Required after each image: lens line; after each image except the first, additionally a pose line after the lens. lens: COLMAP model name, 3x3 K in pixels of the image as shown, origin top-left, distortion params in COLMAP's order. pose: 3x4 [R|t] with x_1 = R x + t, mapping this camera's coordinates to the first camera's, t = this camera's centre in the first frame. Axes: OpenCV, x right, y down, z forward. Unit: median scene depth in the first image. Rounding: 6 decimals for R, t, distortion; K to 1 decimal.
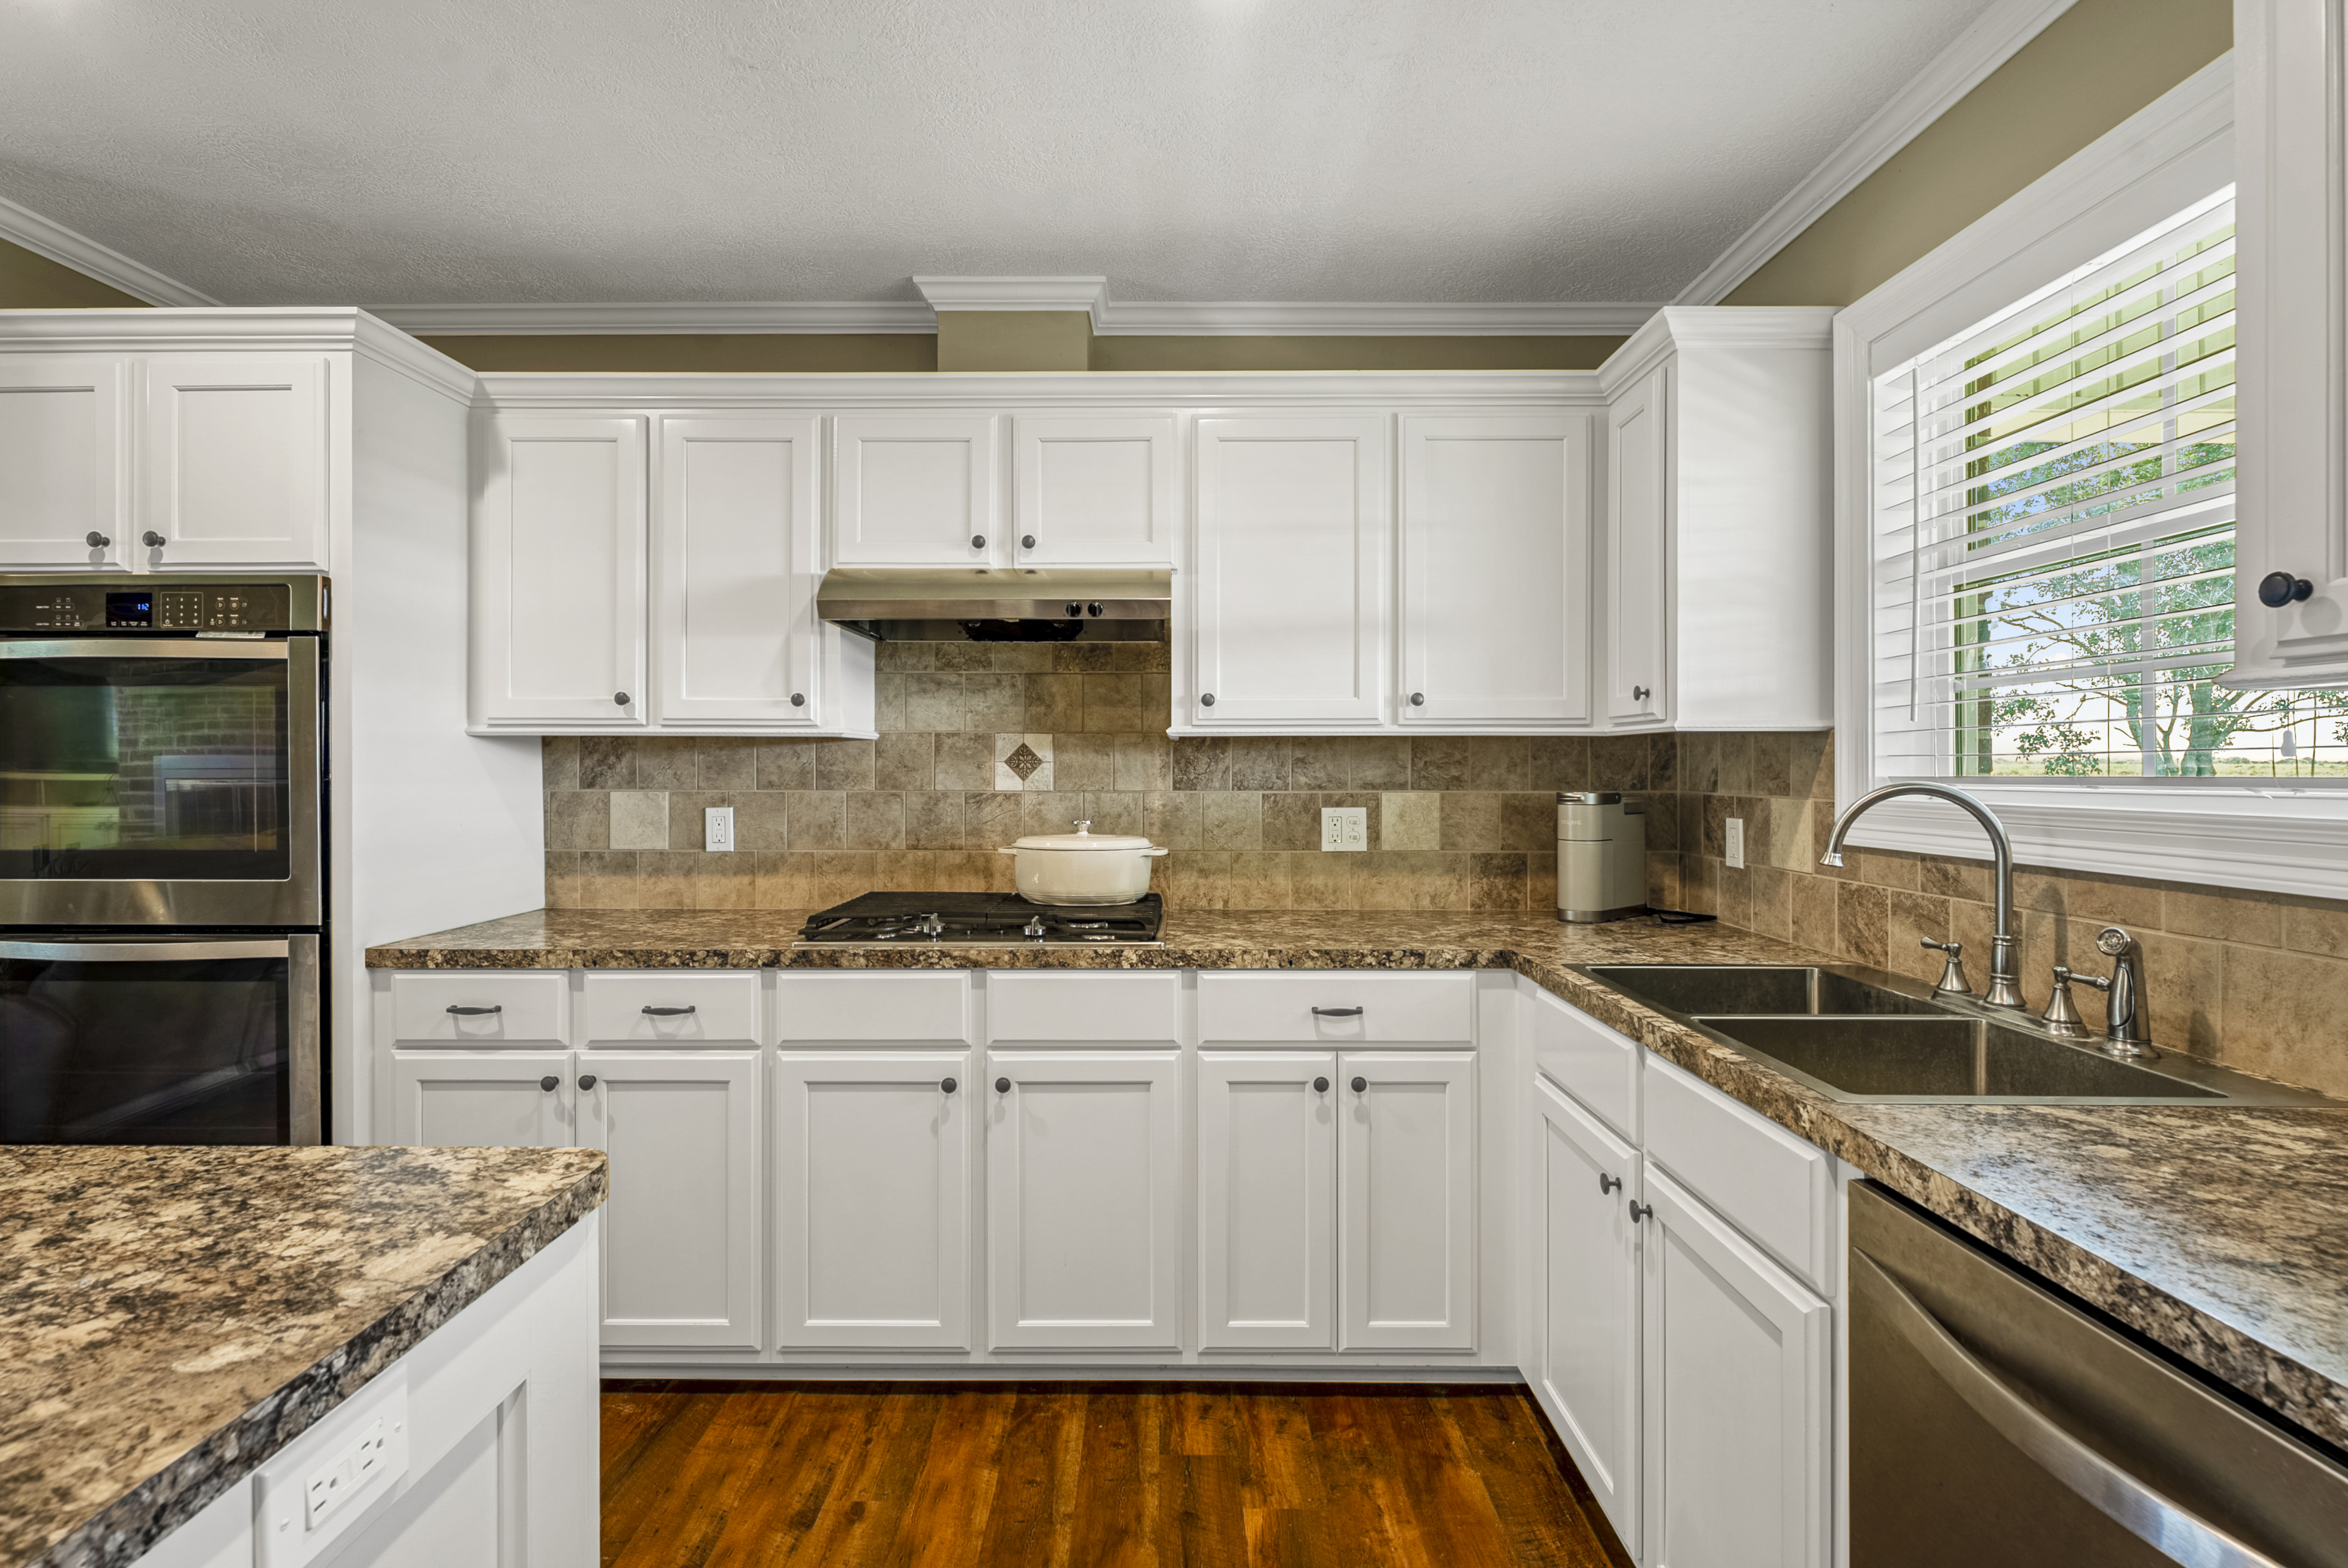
lens RADIAL K [[1056.5, 0, 1178.3], [0, 1056.5, 771.1], [0, 0, 1]] dist [-0.016835, -0.000078]
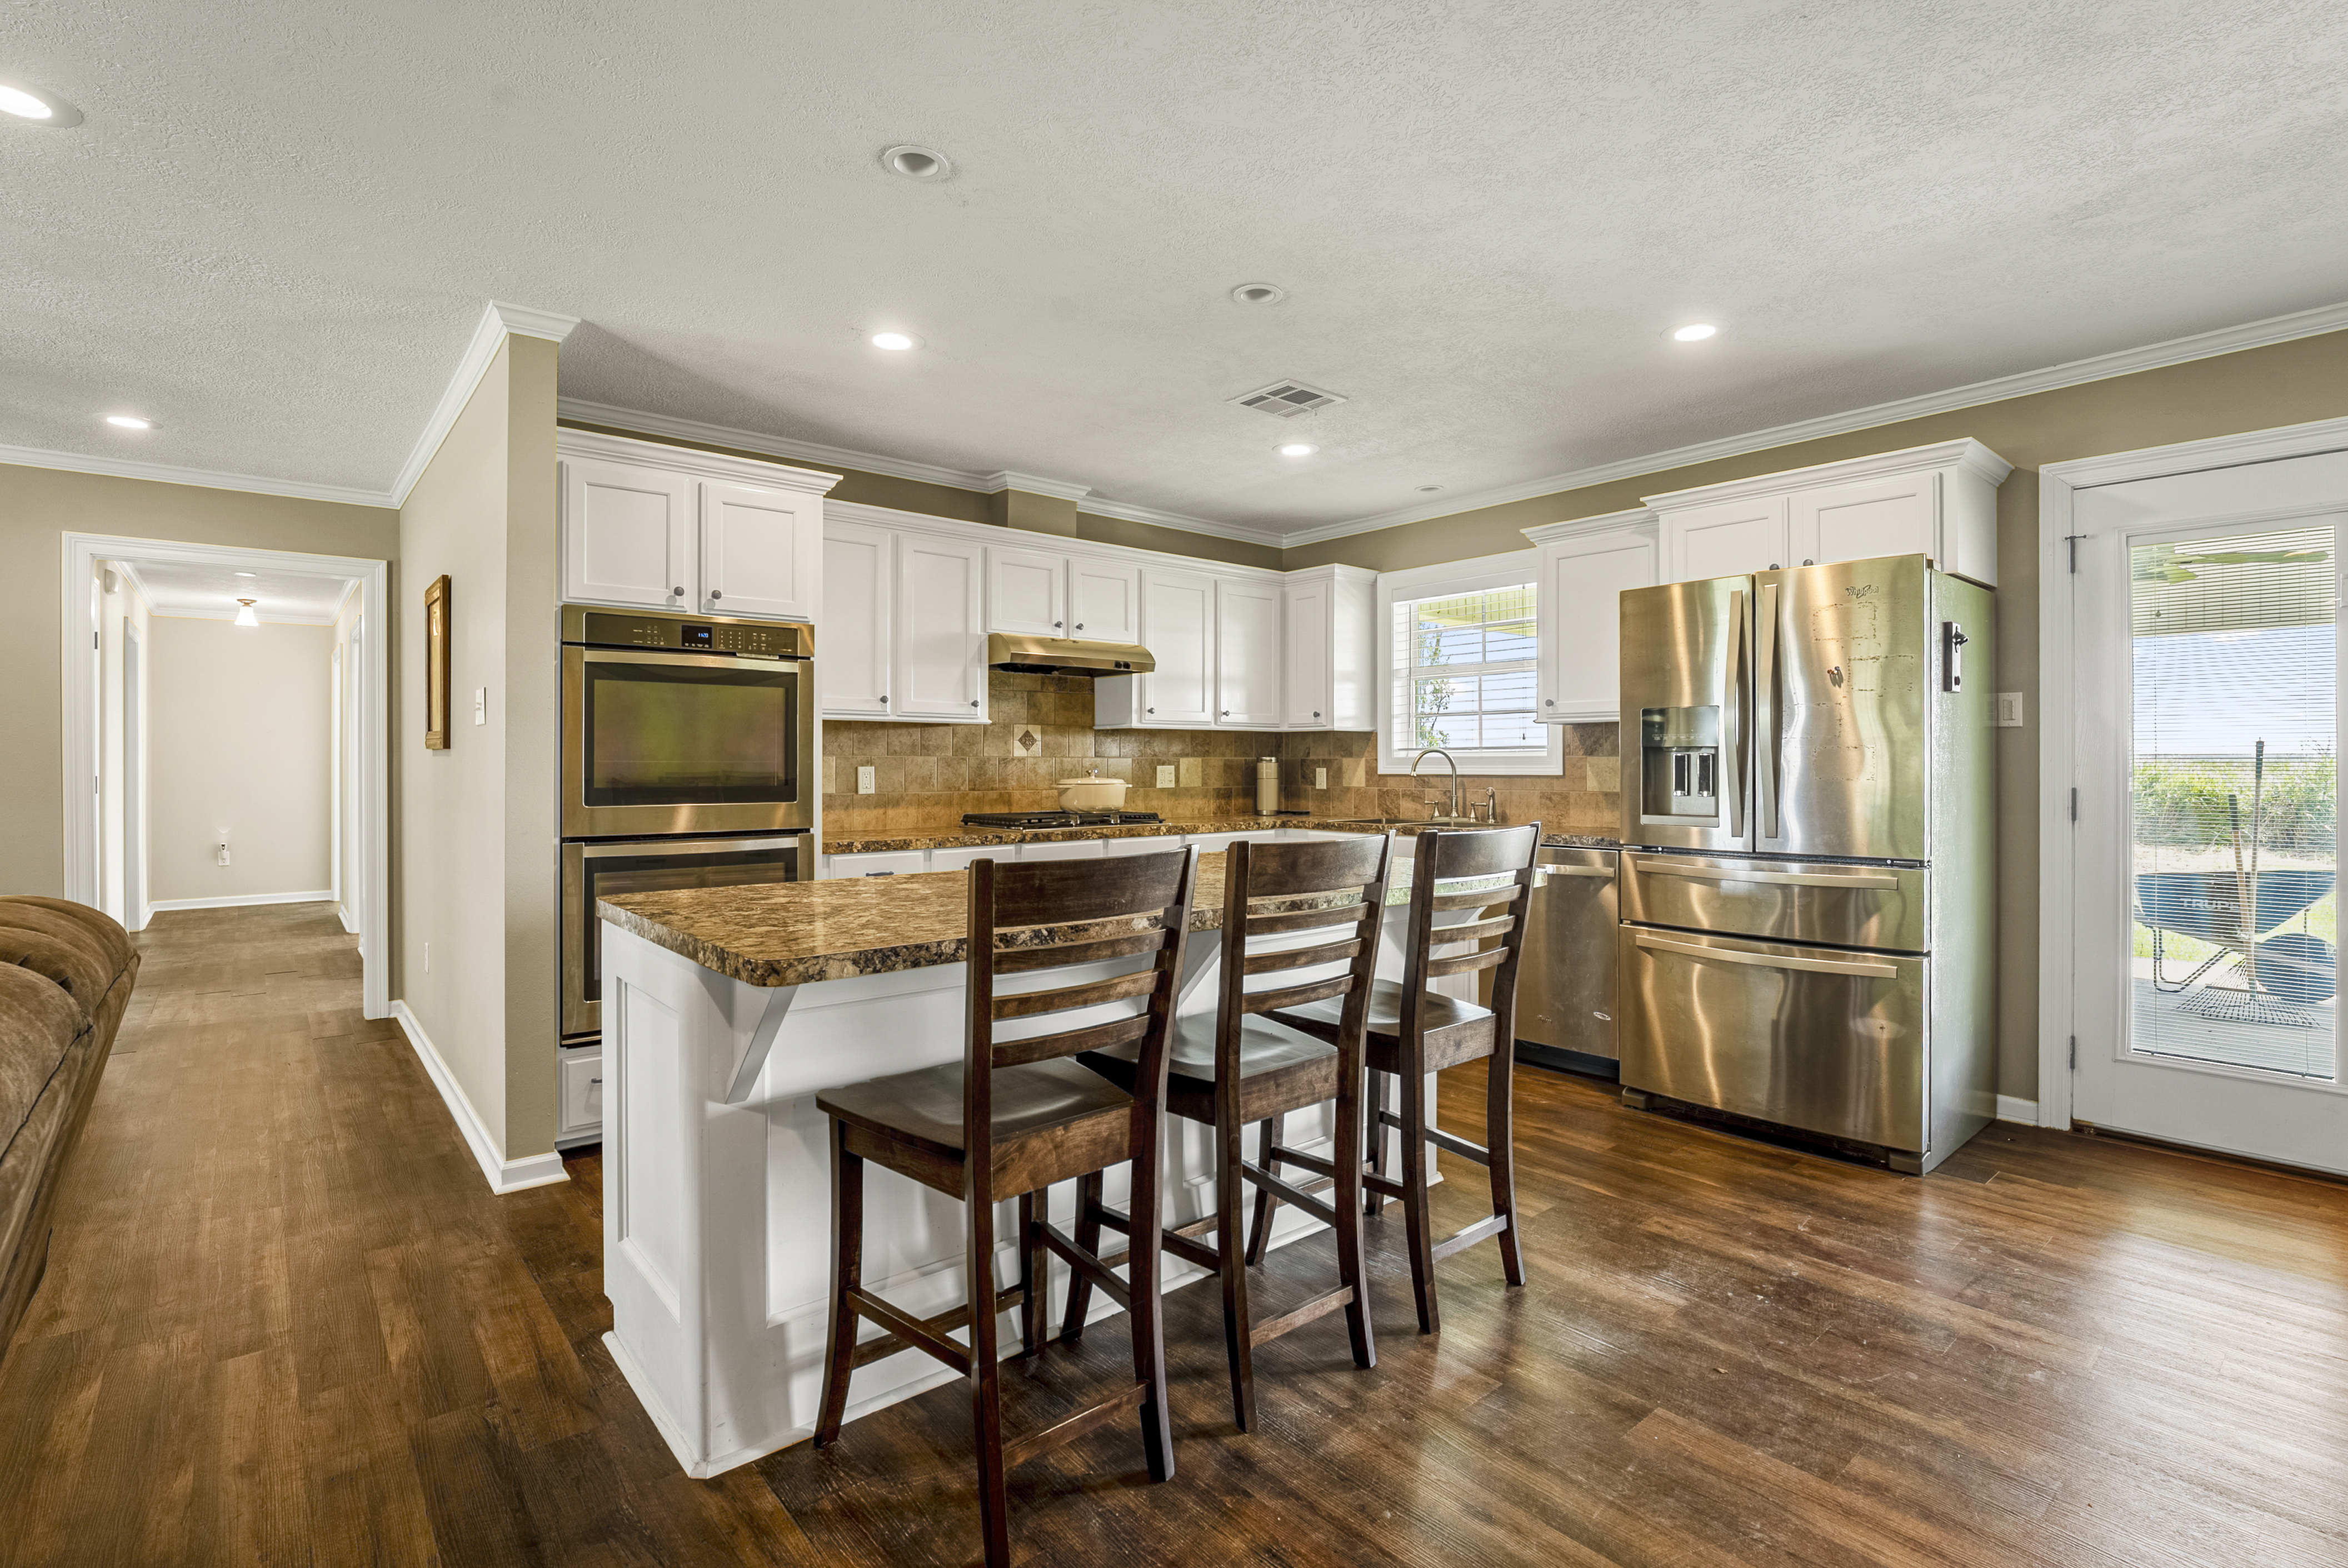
lens RADIAL K [[1056.5, 0, 1187.5], [0, 1056.5, 766.3], [0, 0, 1]] dist [-0.016835, -0.000078]
pose [[0.760955, -0.003168, 0.648796, -1.213893], [0.002195, 0.999995, 0.002307, 0.034752], [-0.648800, -0.000331, 0.760959, -0.591813]]
